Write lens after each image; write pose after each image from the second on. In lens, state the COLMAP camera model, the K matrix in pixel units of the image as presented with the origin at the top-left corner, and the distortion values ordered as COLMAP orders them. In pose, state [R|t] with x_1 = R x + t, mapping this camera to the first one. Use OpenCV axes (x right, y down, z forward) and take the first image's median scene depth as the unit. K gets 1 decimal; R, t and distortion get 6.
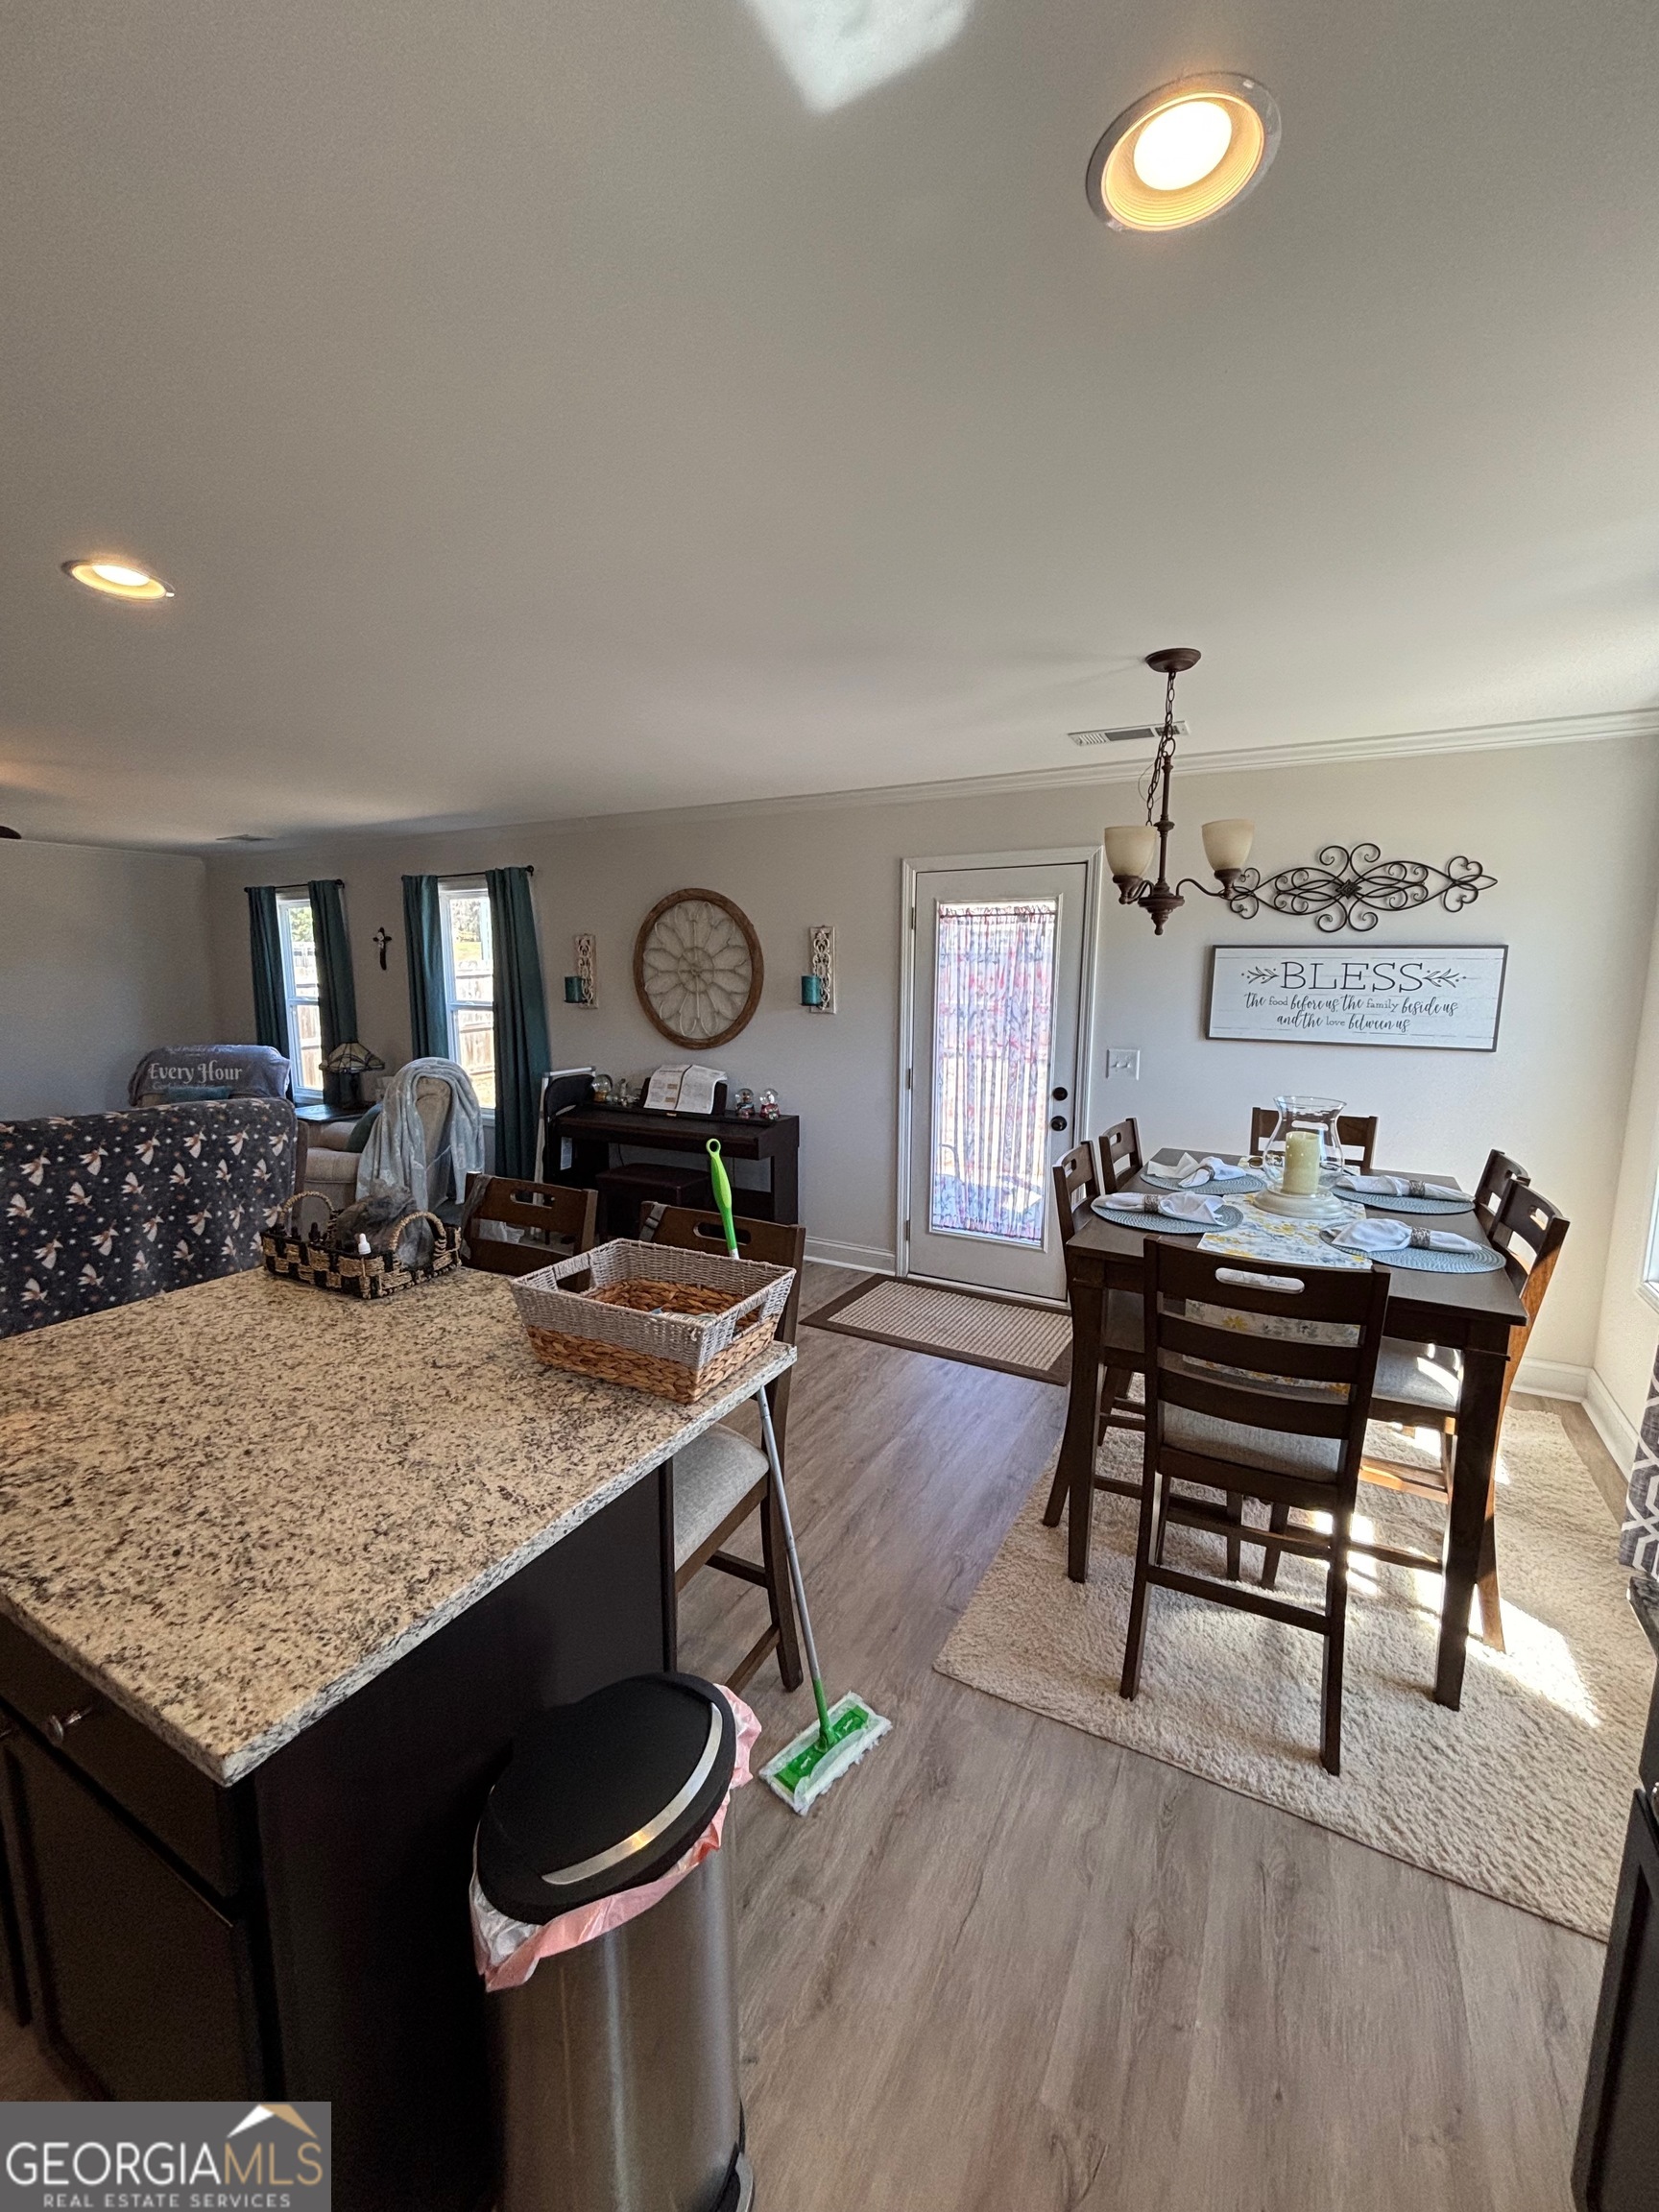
lens RADIAL K [[890.5, 0, 824.6], [0, 890.5, 1113.7], [0, 0, 1]] dist [-0.000900, -0.001253]
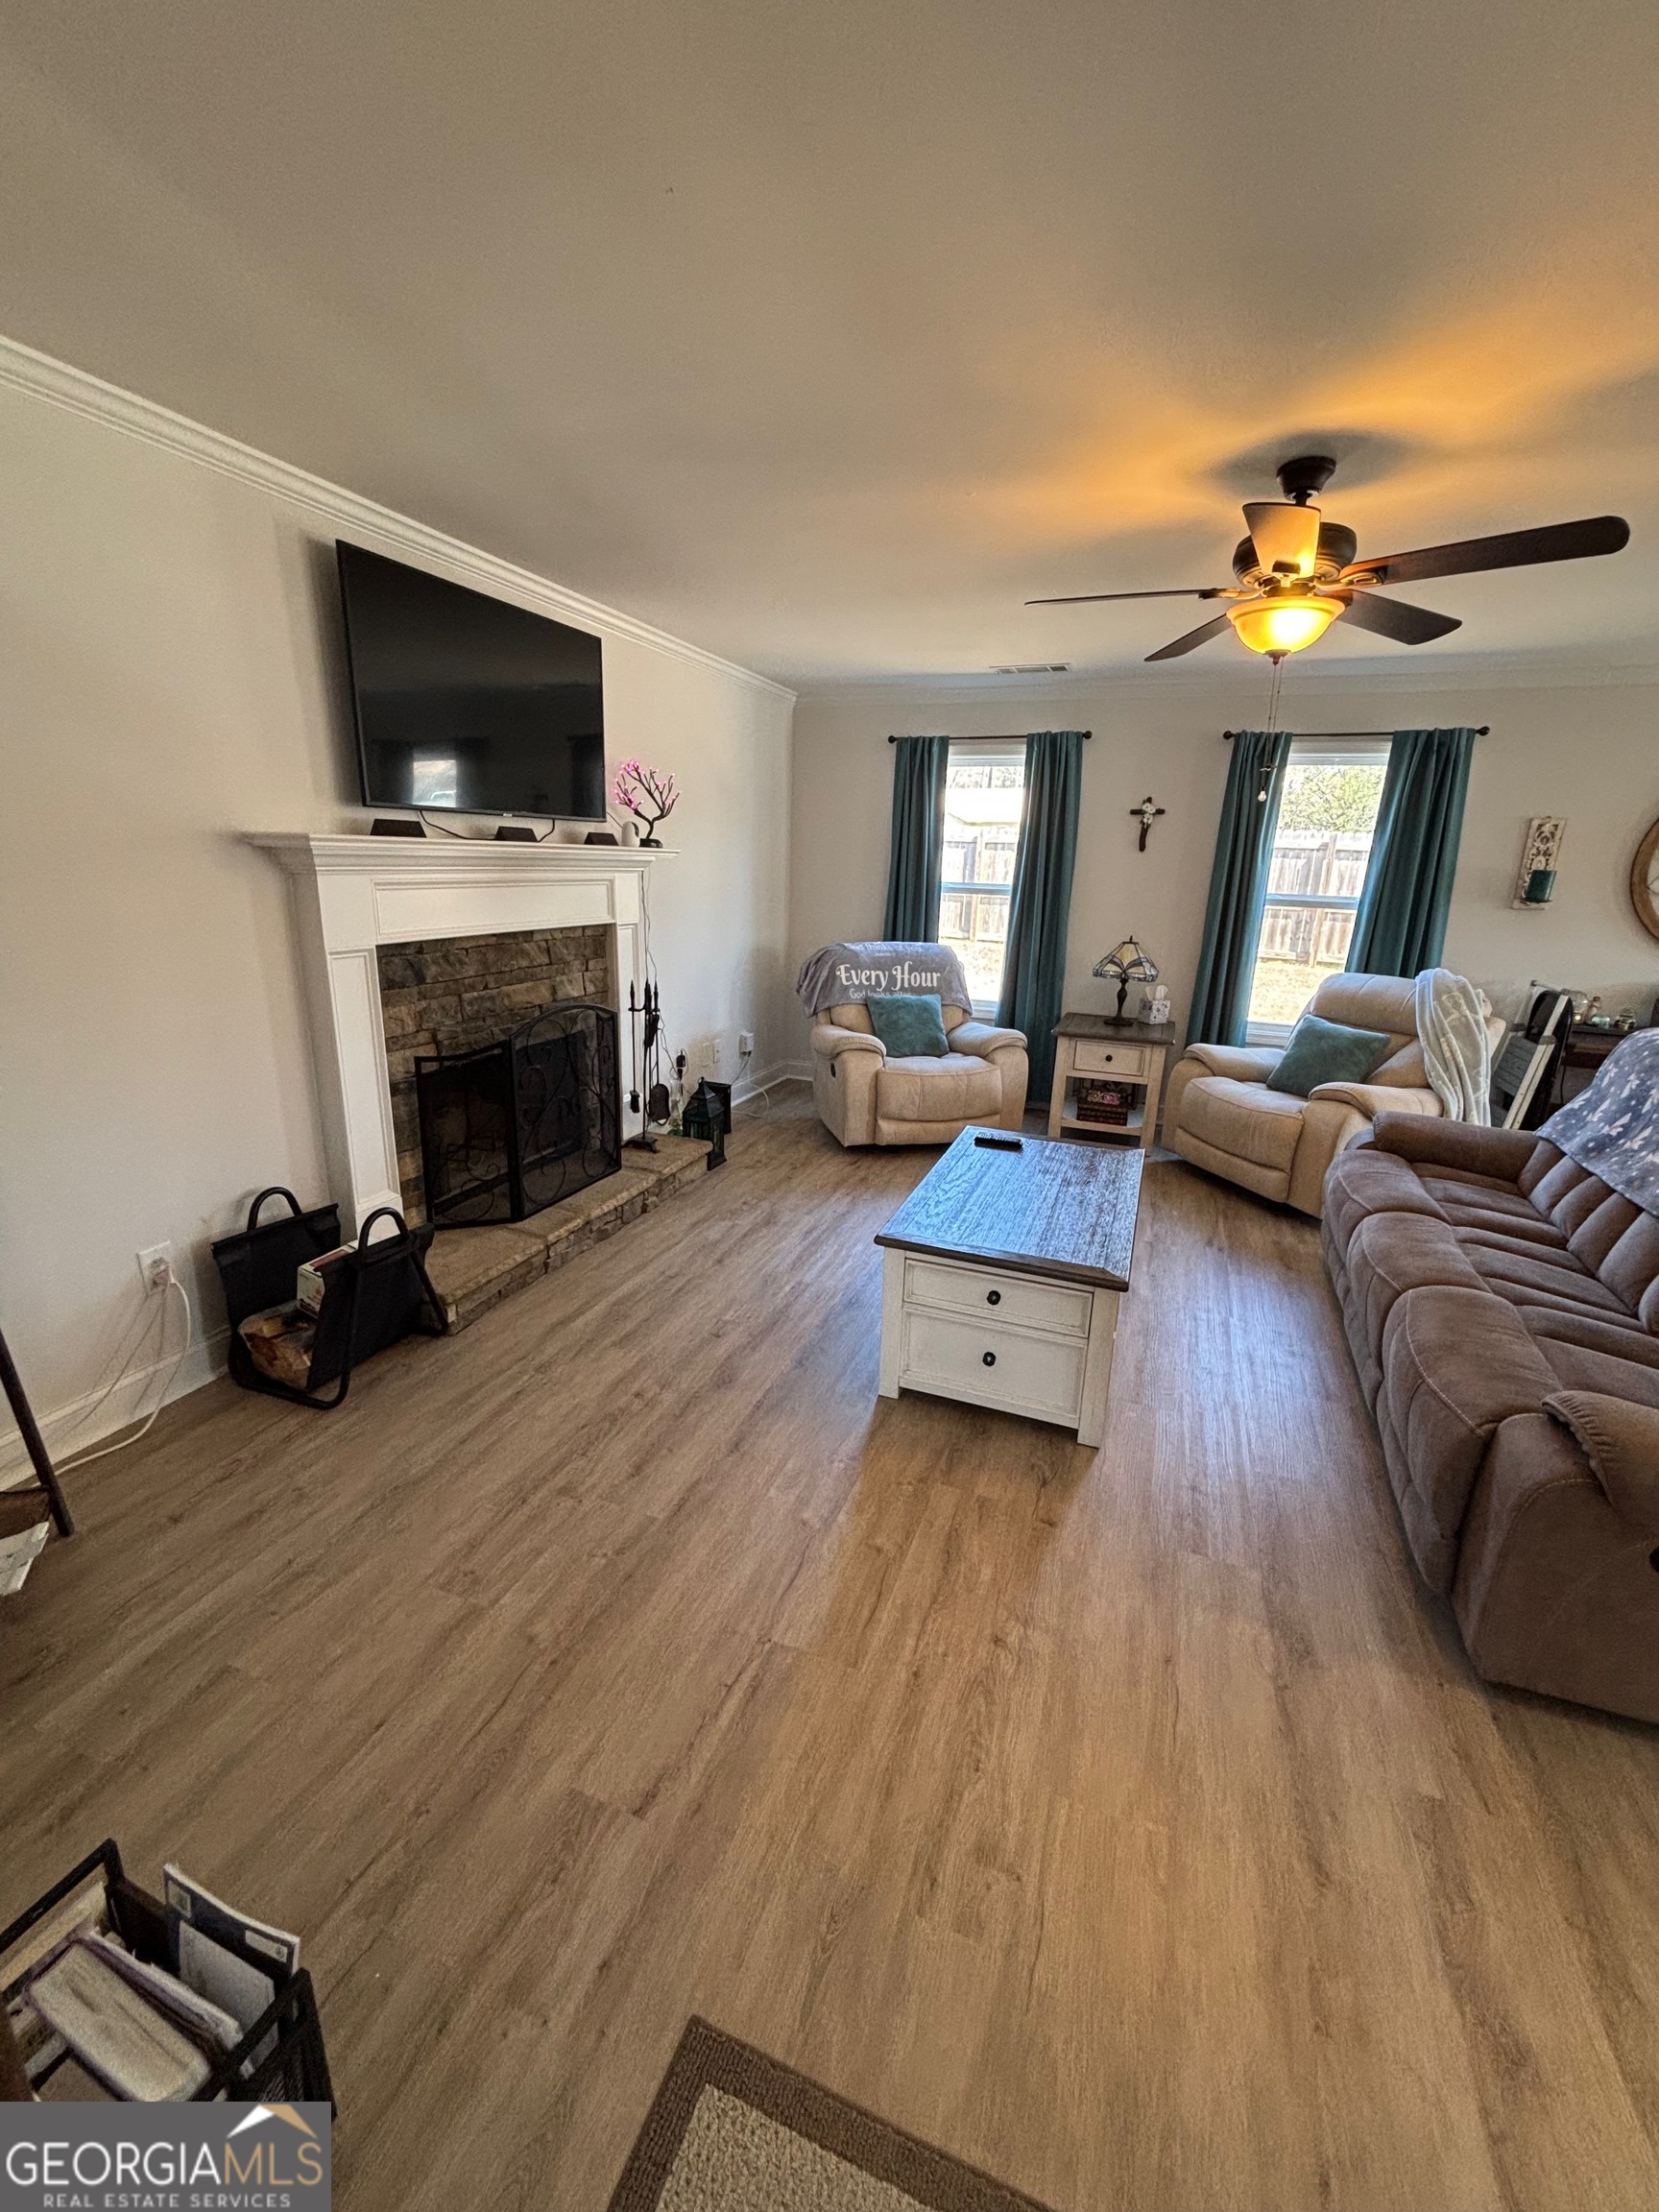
lens RADIAL K [[890.5, 0, 839.5], [0, 890.5, 1116.5], [0, 0, 1]] dist [-0.000900, -0.001253]
pose [[0.989363, -0.011970, 0.144975, -0.865568], [-0.007622, 0.990974, 0.133836, -0.028245], [-0.145268, -0.133518, 0.980342, 0.209412]]
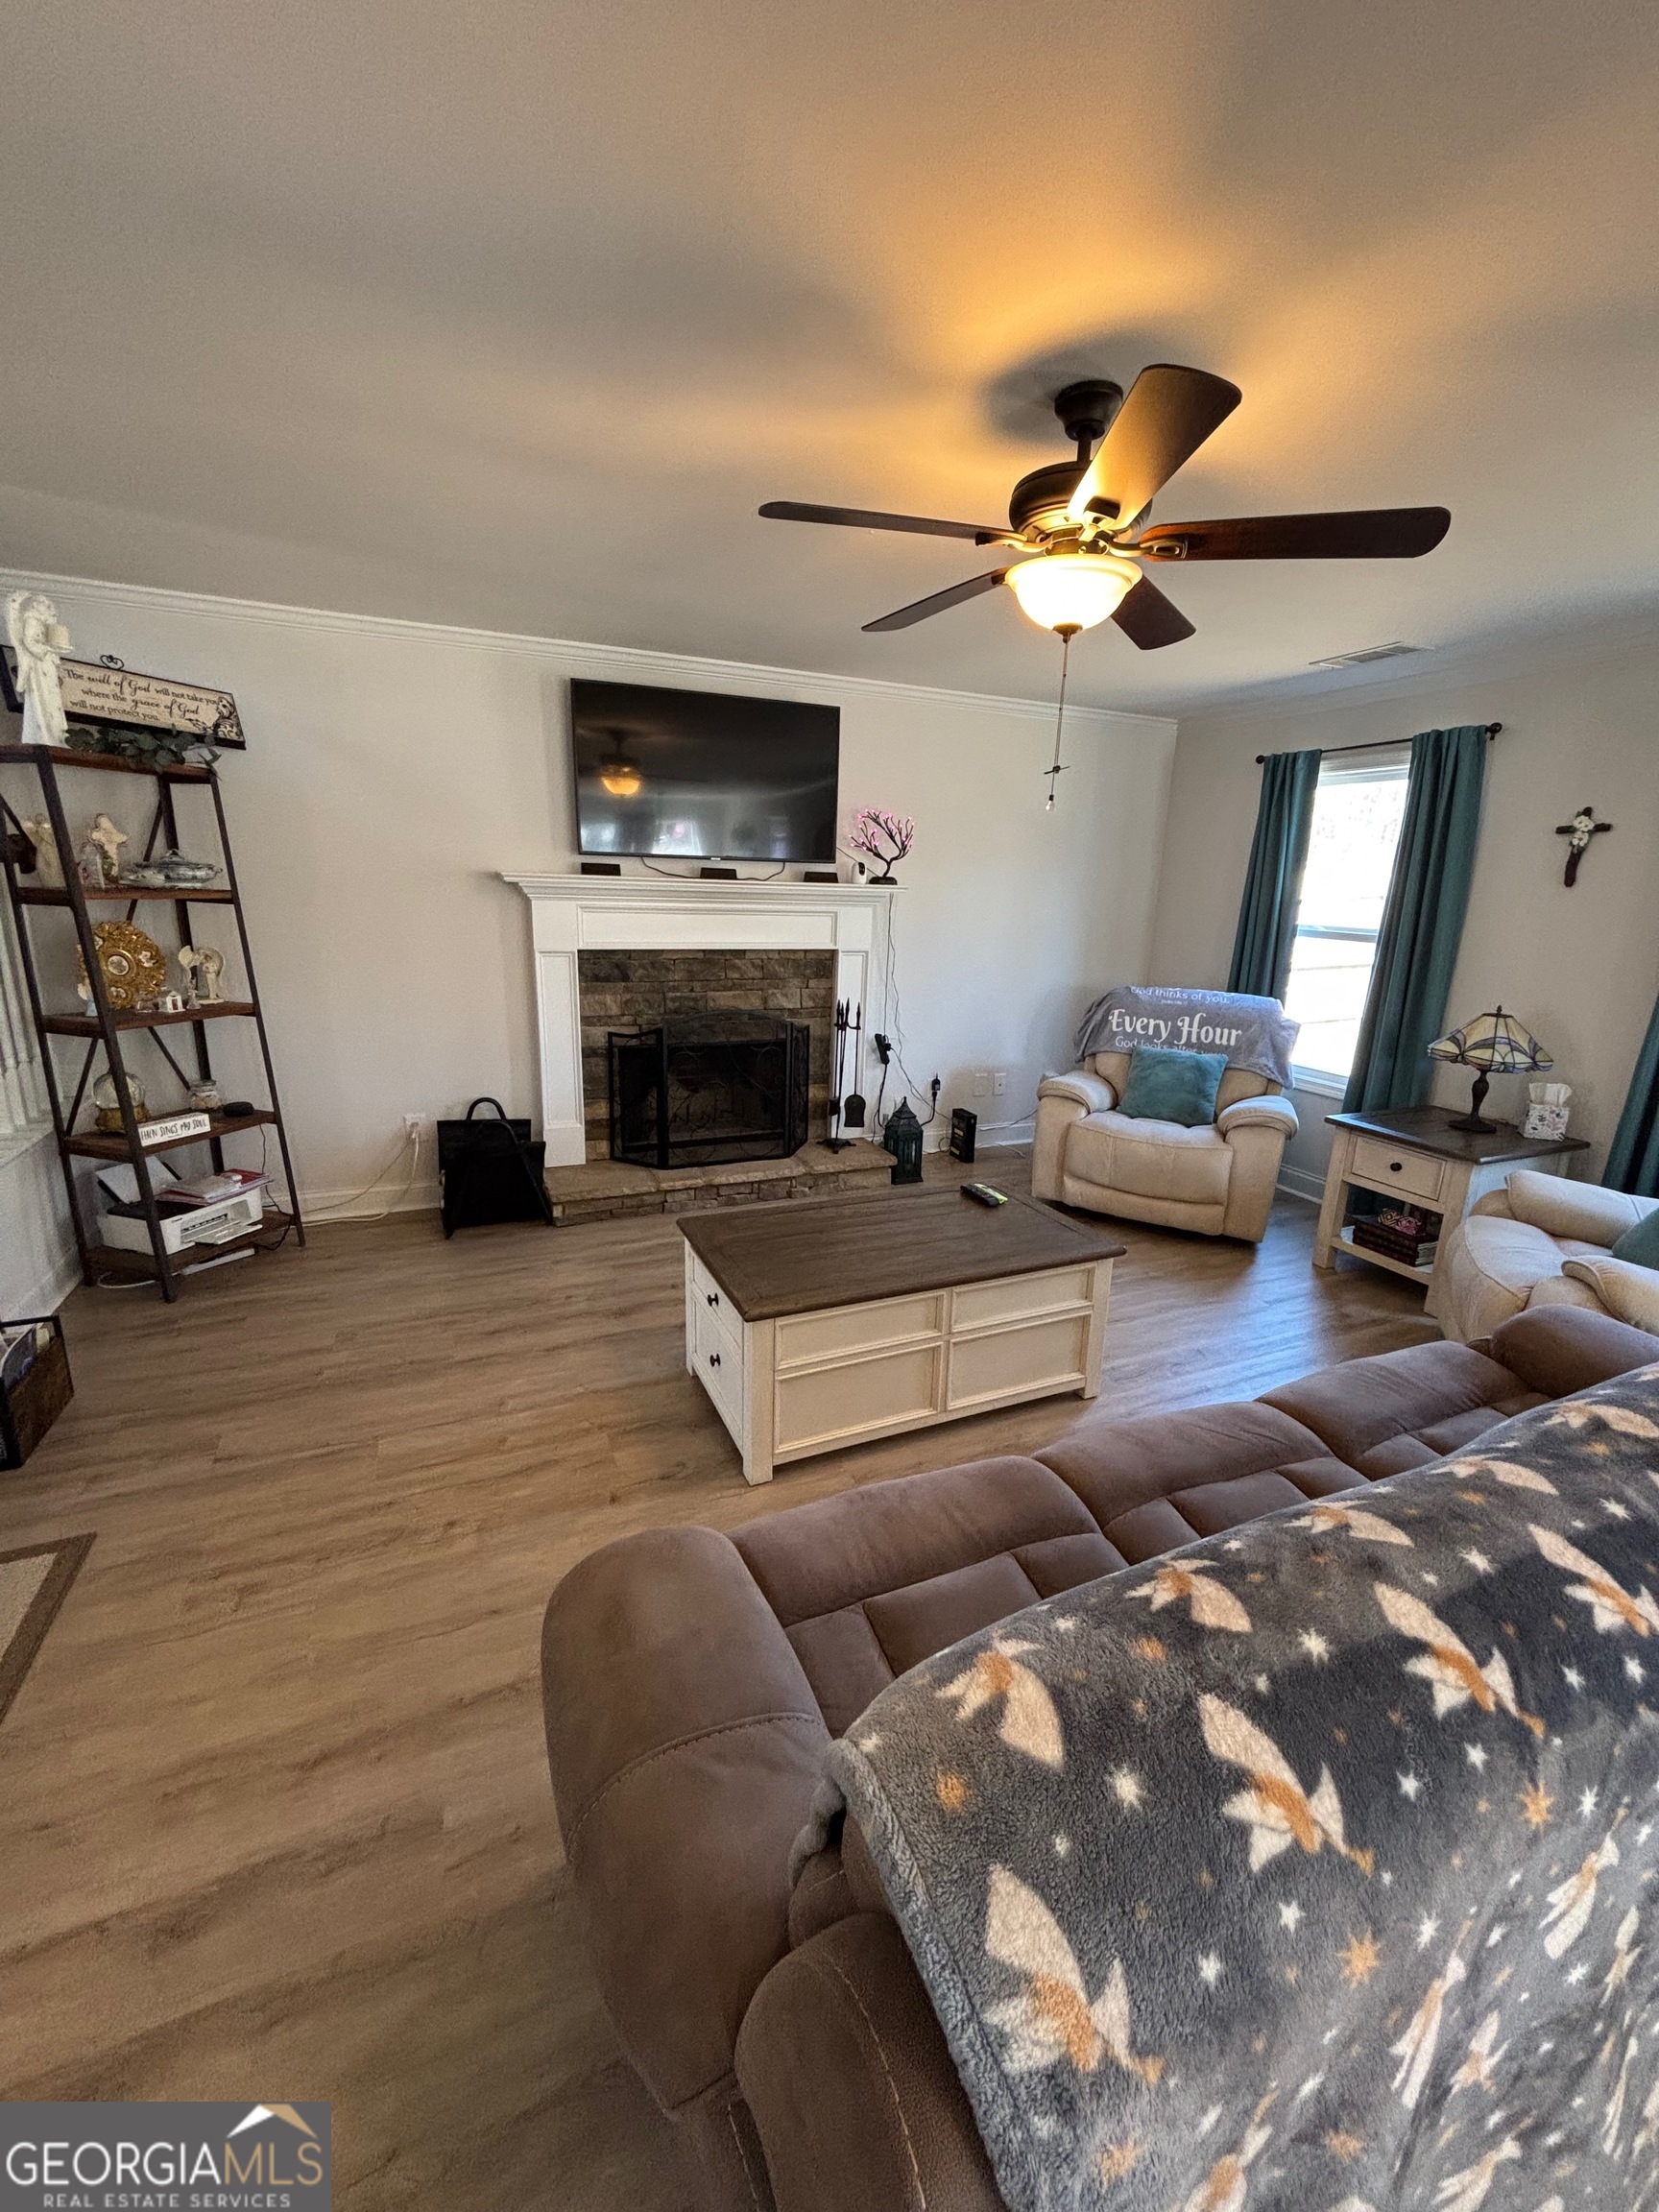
lens RADIAL K [[890.5, 0, 826.2], [0, 890.5, 1109.5], [0, 0, 1]] dist [-0.000900, -0.001253]
pose [[0.793558, 0.171719, -0.583762, -0.502066], [-0.116679, 0.984494, 0.130986, -0.043125], [0.597203, -0.035832, 0.801289, 0.273856]]
